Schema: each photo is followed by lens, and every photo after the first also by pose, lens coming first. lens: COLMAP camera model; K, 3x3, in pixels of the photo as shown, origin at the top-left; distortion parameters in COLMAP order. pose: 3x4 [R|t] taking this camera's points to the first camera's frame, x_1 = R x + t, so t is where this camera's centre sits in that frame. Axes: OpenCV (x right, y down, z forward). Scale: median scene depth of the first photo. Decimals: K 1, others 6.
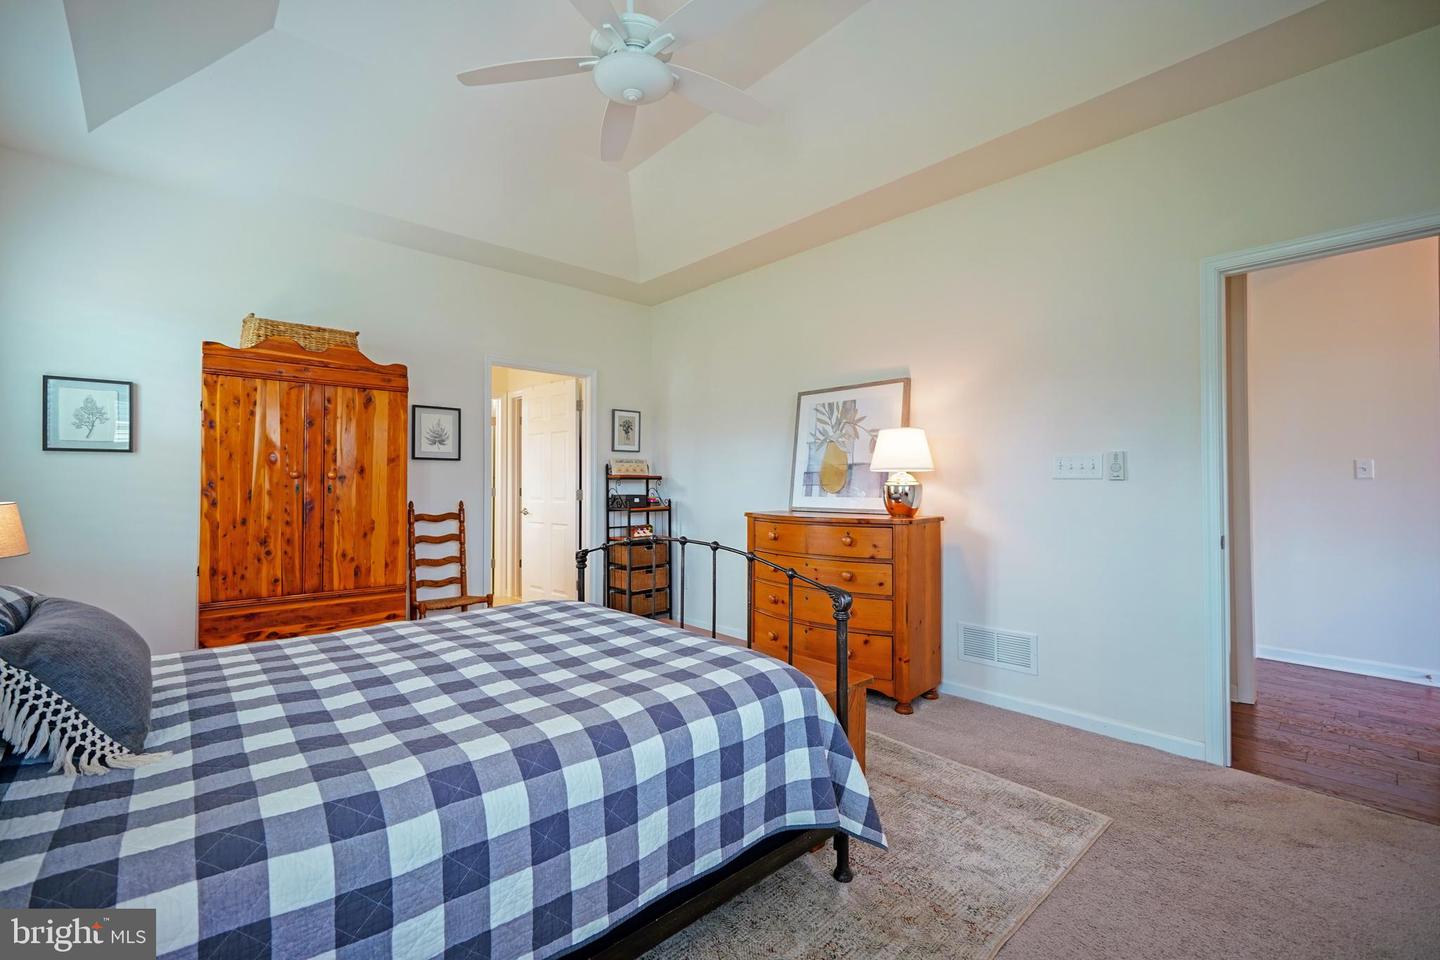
lens RADIAL K [[607.6, 0, 712.2], [0, 607.6, 478.6], [0, 0, 1]] dist [-0.008274, 0.004647]
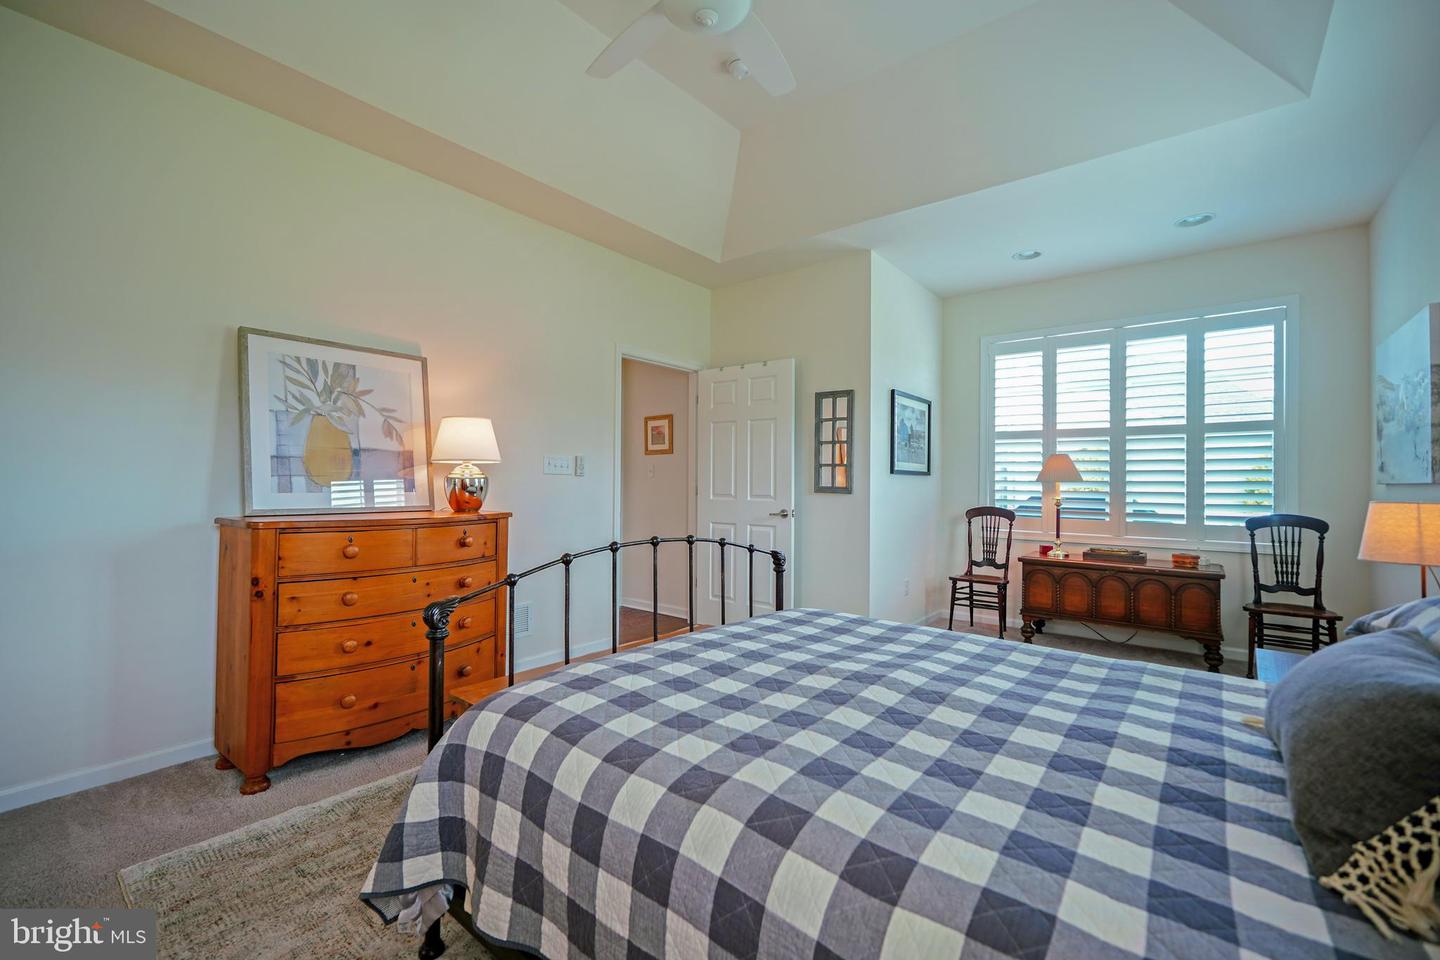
lens RADIAL K [[607.6, 0, 691.7], [0, 607.6, 469.0], [0, 0, 1]] dist [-0.008274, 0.004647]
pose [[-0.137065, 0.022640, 0.990303, -0.931779], [-0.019170, 0.999491, -0.025503, 0.020156], [-0.990376, -0.022480, -0.136562, 1.089665]]
